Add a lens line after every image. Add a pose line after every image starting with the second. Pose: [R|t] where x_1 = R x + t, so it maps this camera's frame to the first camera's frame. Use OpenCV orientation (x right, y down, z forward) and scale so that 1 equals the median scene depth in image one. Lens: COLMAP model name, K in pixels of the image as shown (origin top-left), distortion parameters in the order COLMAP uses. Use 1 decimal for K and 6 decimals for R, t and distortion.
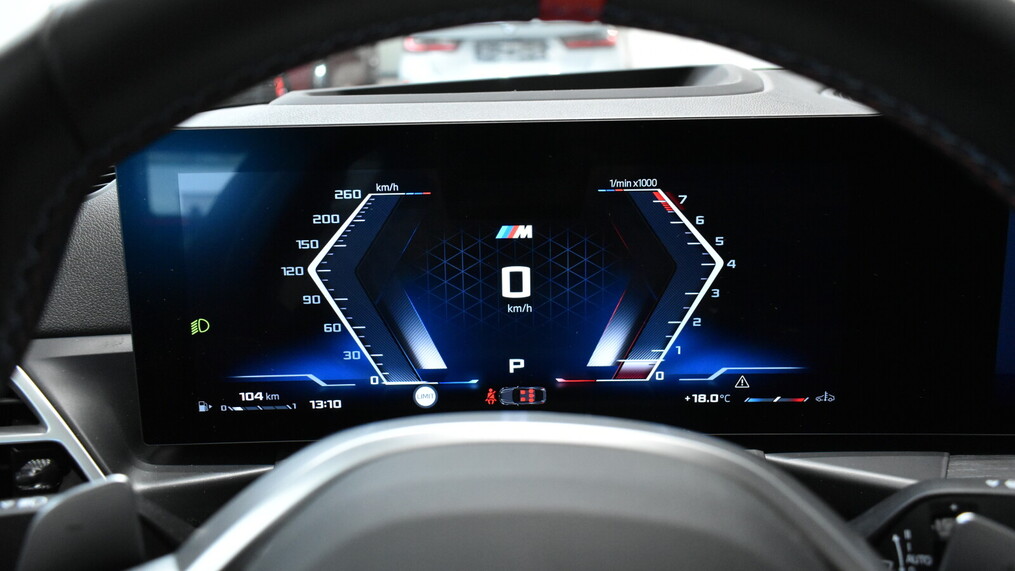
lens RADIAL K [[775.3, 0, 502.5], [0, 775.3, 285.6], [0, 0, 1]] dist [-0.007625, 0.003758]
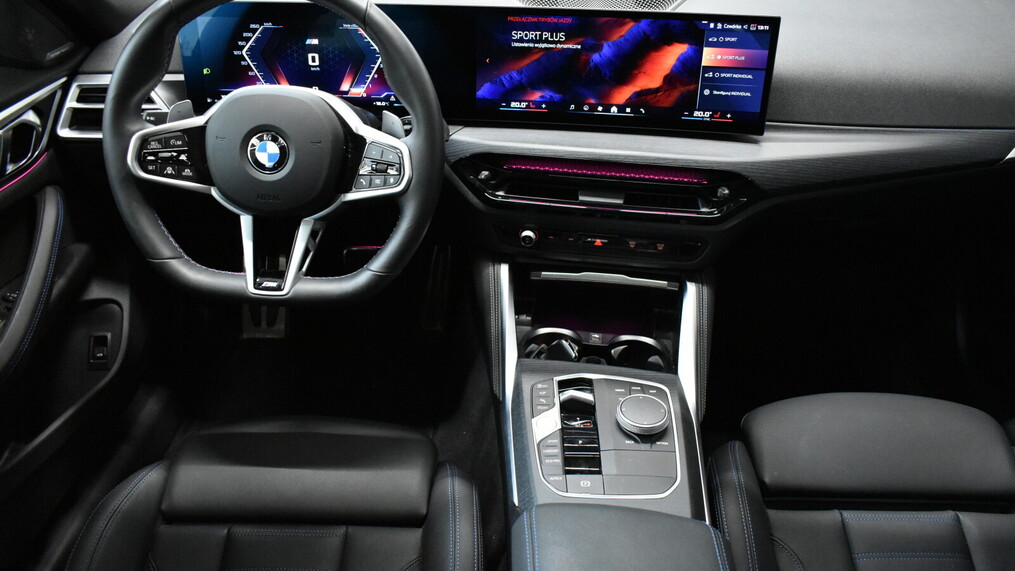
lens RADIAL K [[774.3, 0, 504.0], [0, 774.3, 283.7], [0, 0, 1]] dist [-0.028862, 0.021659]
pose [[0.998908, 0.044420, -0.014508, 0.816419], [-0.039746, 0.970908, 0.236131, 0.101373], [0.024575, -0.235296, 0.971613, -2.008753]]
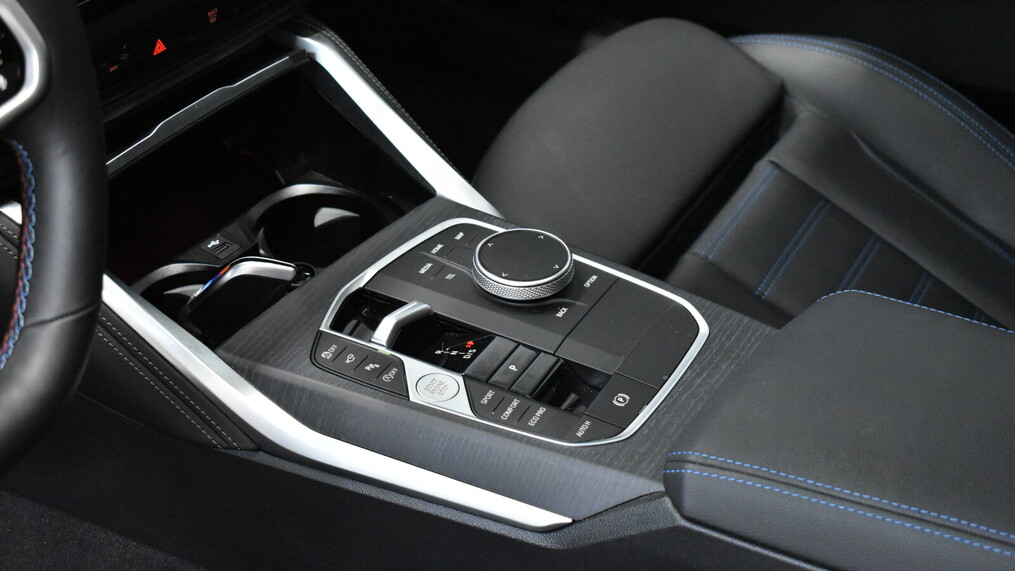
lens RADIAL K [[1887.5, 0, 507.8], [0, 1887.5, 281.9], [0, 0, 1]] dist [-0.019999, 0.000000]
pose [[0.487361, -0.487707, 0.724308, -1.071792], [0.243283, 0.872481, 0.423781, -0.222571], [-0.838626, -0.030323, 0.543863, -1.327523]]
